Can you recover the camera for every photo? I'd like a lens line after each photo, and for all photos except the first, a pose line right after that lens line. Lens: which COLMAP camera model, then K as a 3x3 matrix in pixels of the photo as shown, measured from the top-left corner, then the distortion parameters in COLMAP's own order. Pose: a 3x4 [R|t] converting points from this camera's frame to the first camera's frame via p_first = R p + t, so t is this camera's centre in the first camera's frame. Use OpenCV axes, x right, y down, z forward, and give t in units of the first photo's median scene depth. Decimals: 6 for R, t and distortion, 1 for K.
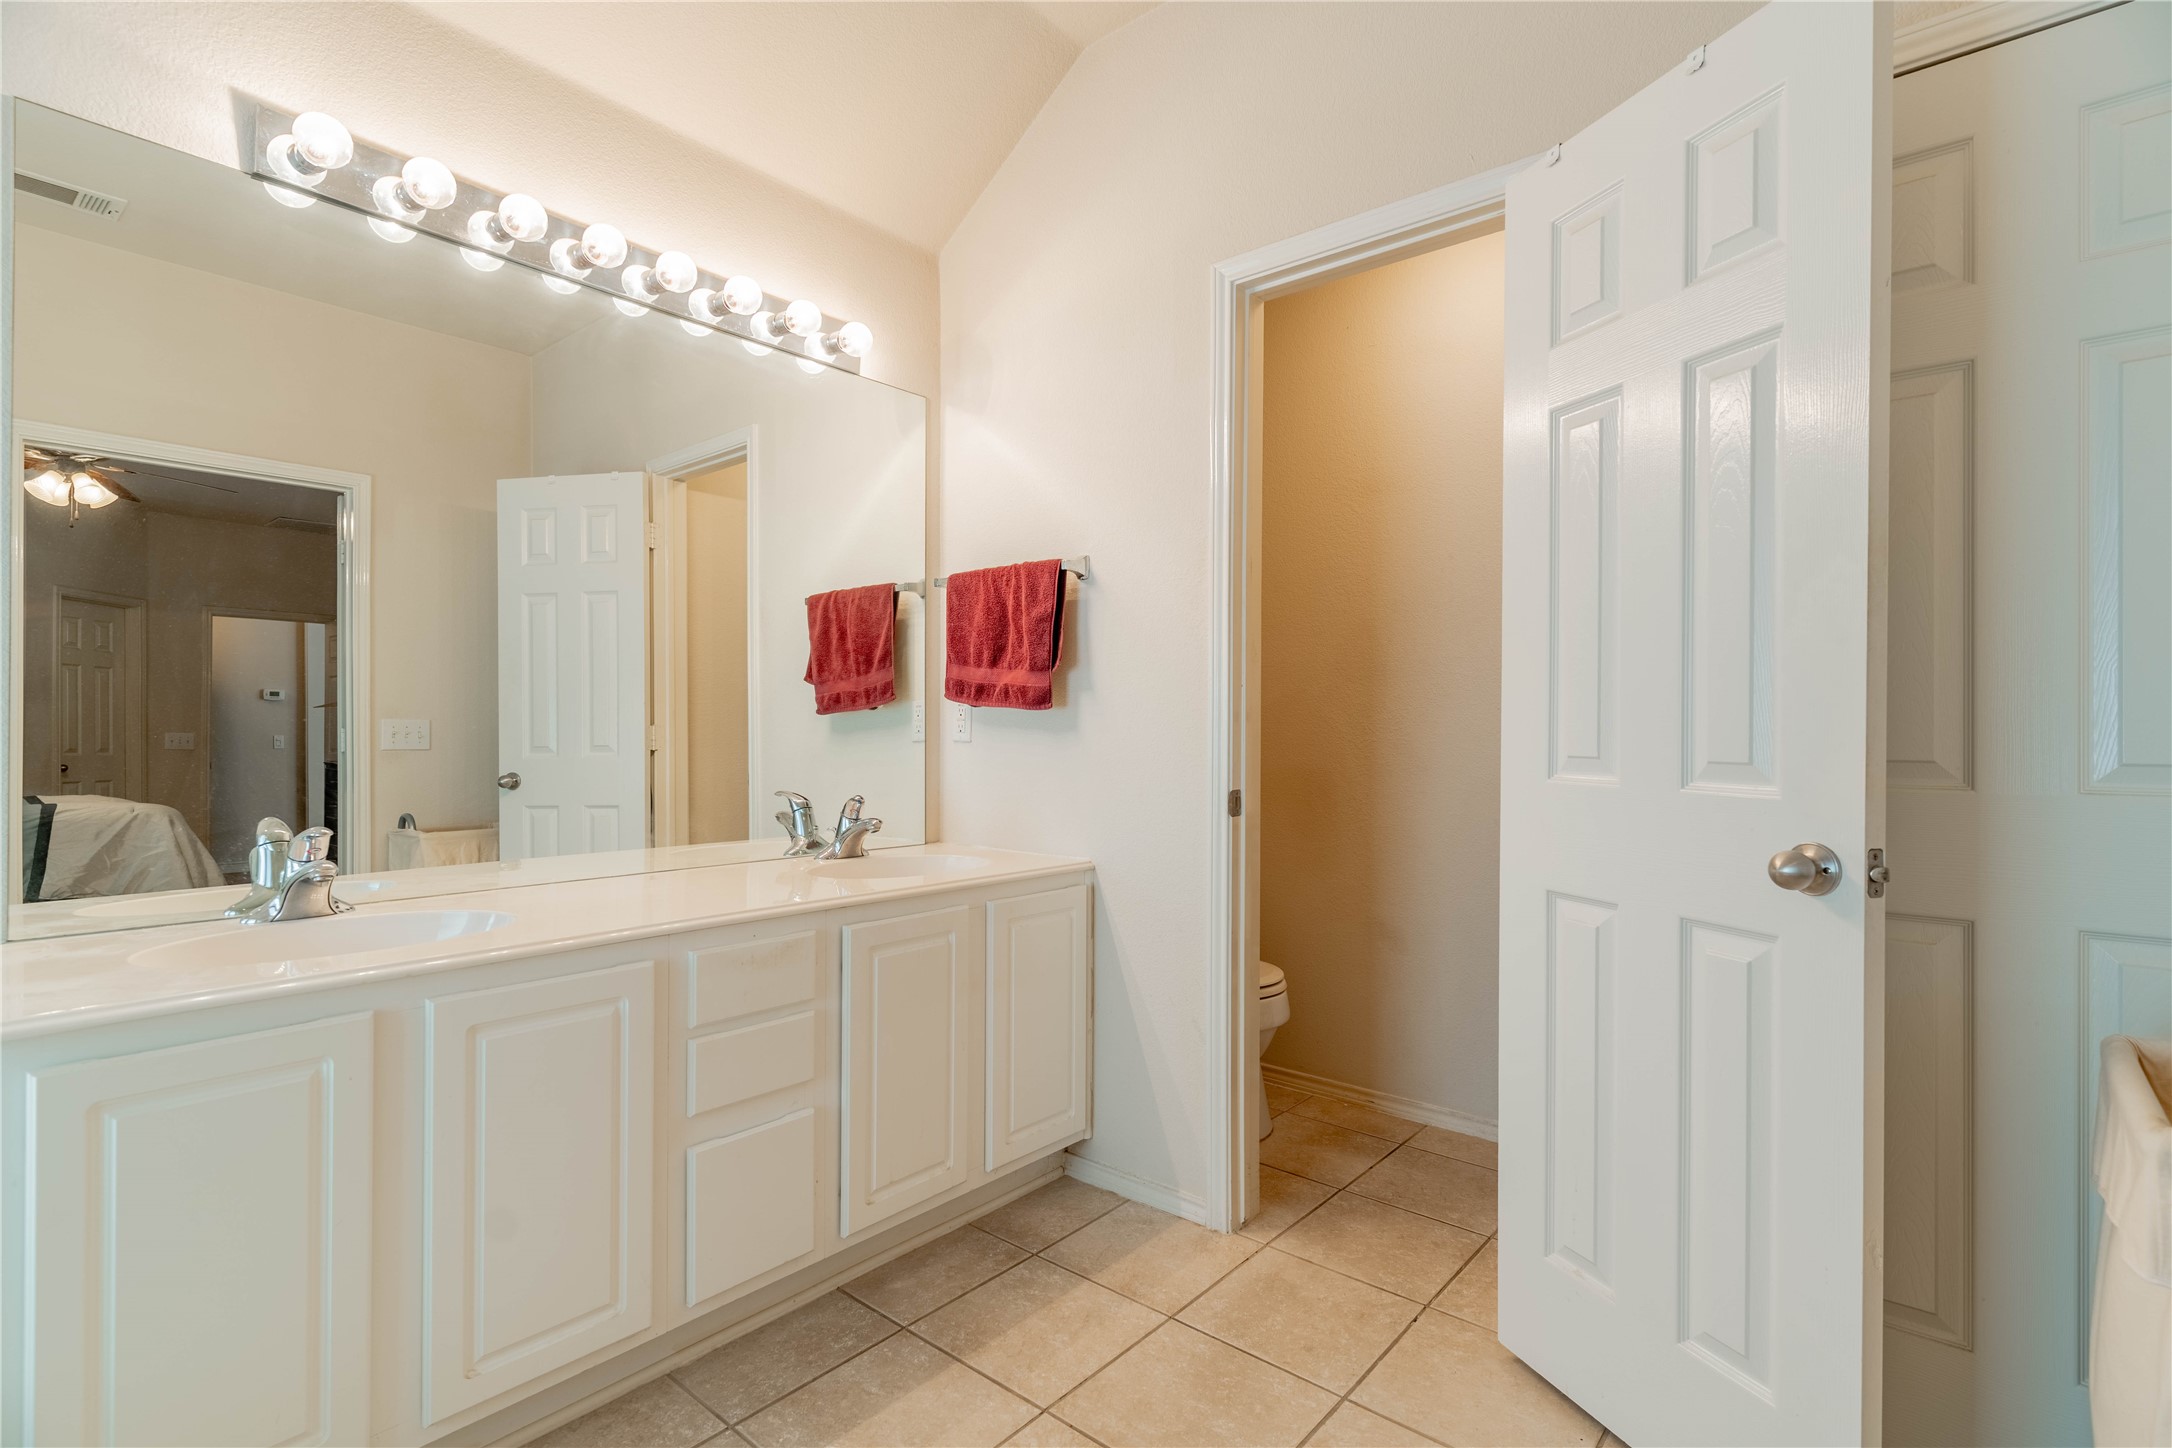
lens RADIAL K [[1030.9, 0, 1085.1], [0, 1030.9, 726.3], [0, 0, 1]] dist [0.005824, -0.001155]
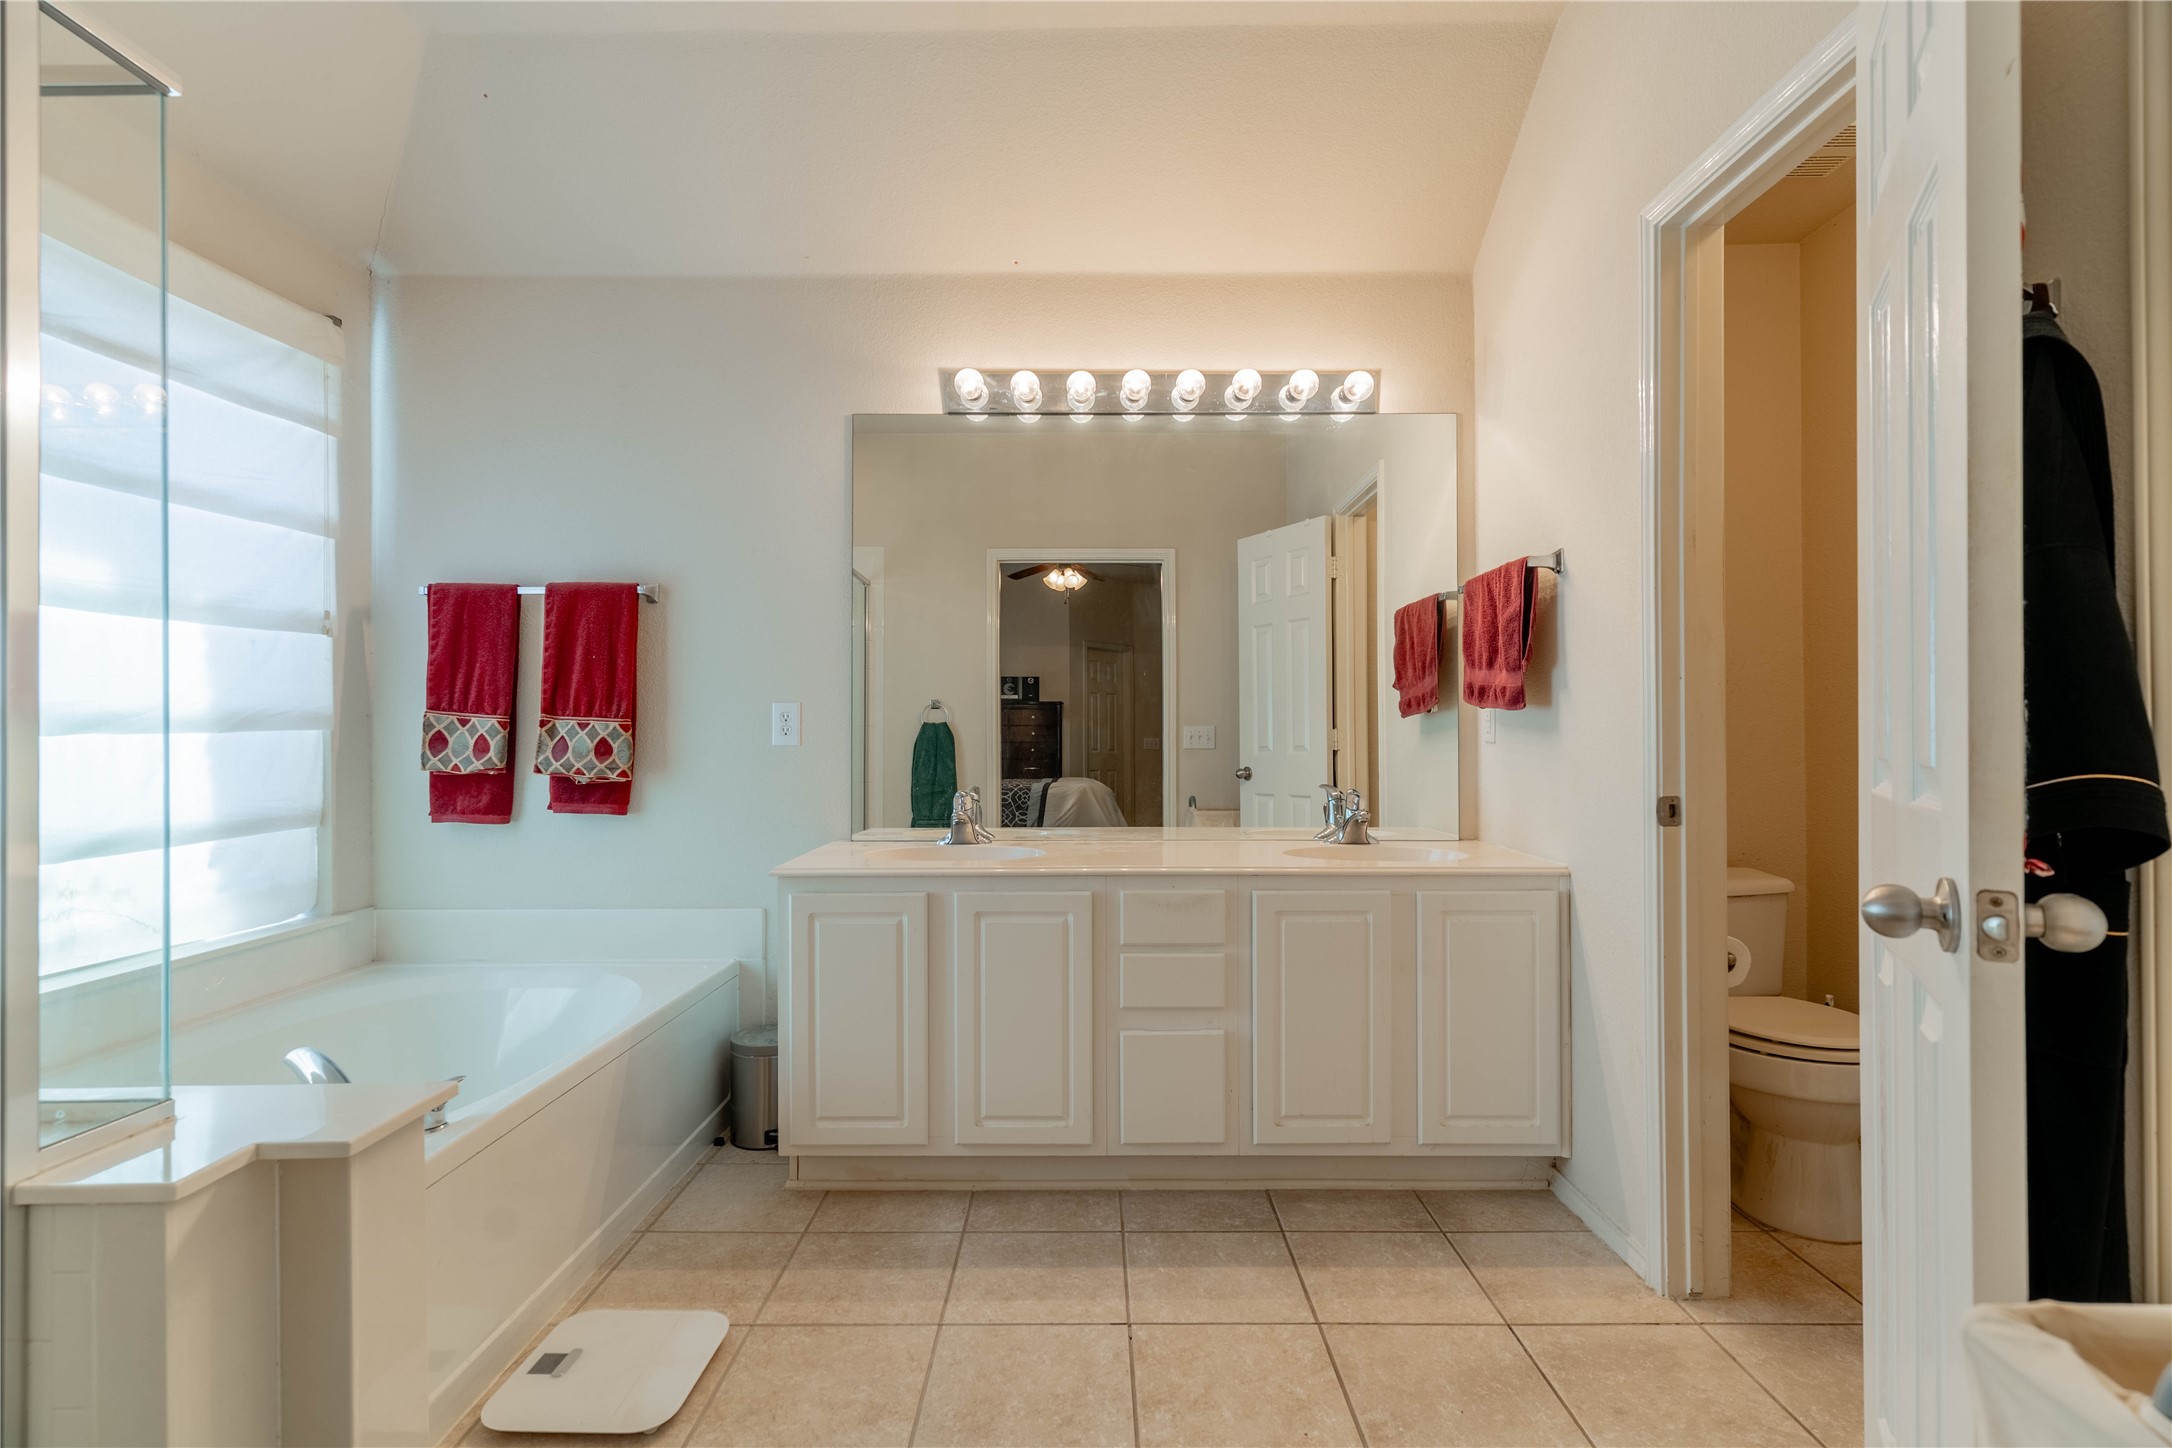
lens RADIAL K [[1030.9, 0, 1087.5], [0, 1030.9, 728.7], [0, 0, 1]] dist [0.005824, -0.001155]
pose [[0.644265, -0.008306, -0.764758, 0.495384], [0.006530, 0.999964, -0.005360, 0.005118], [0.764775, -0.001541, 0.644296, 0.049064]]
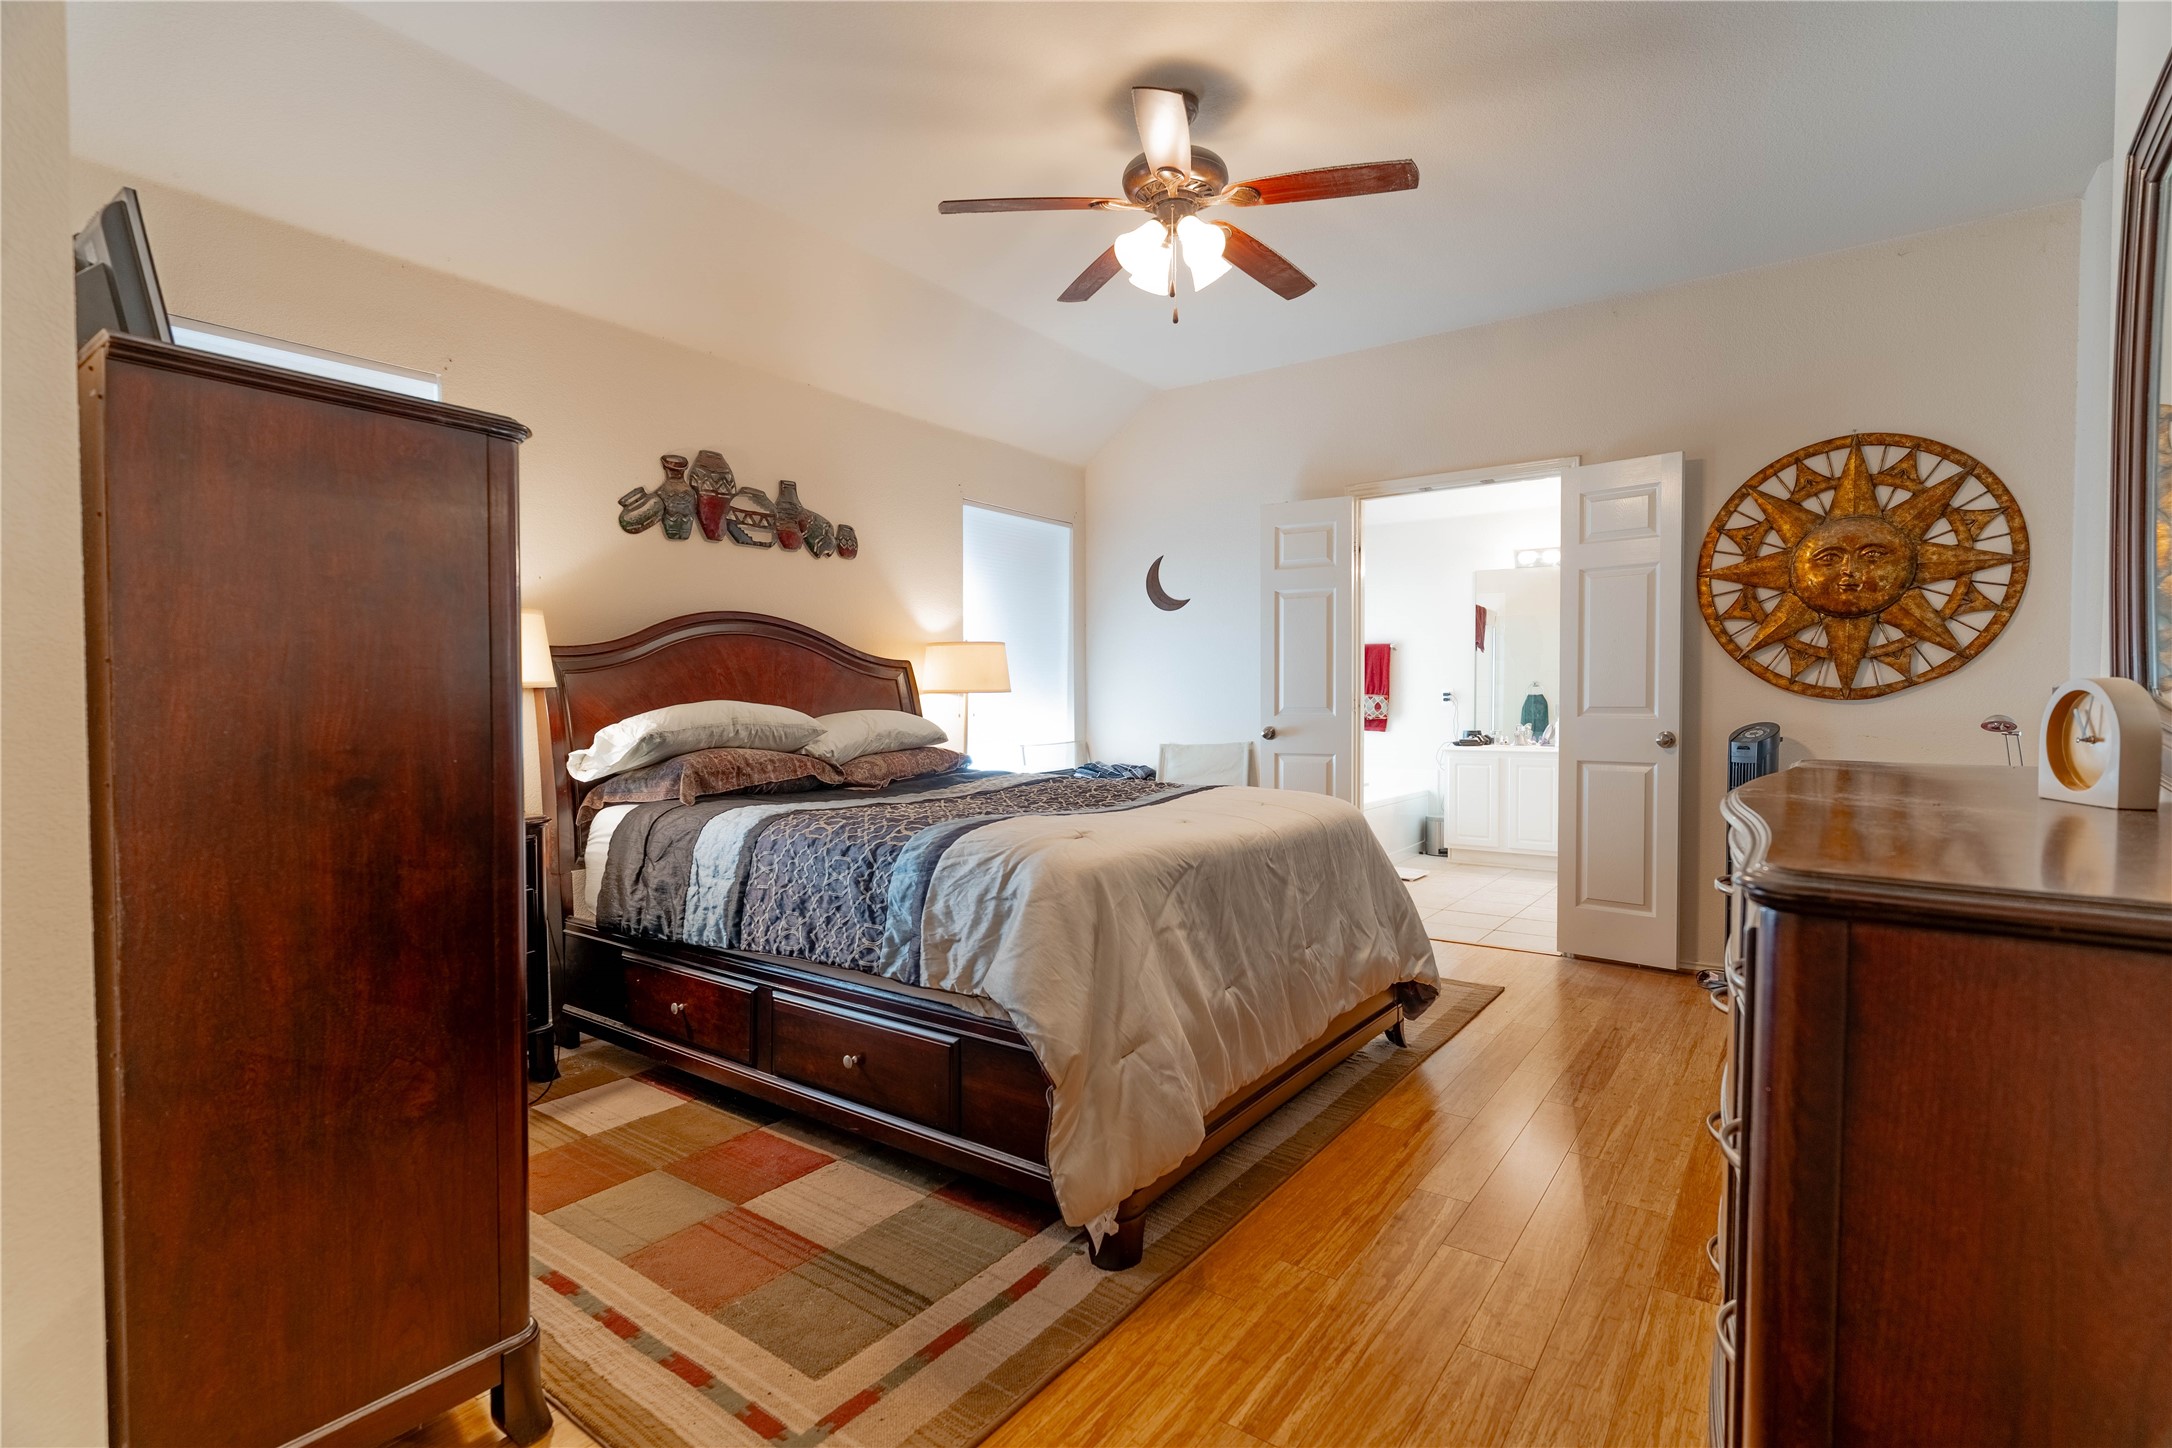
lens RADIAL K [[1030.9, 0, 1085.6], [0, 1030.9, 720.6], [0, 0, 1]] dist [0.005824, -0.001155]
pose [[0.075435, 0.014695, -0.997042, 2.512117], [0.004960, 0.999874, 0.015112, 0.009433], [0.997138, -0.006085, 0.075352, -0.831029]]
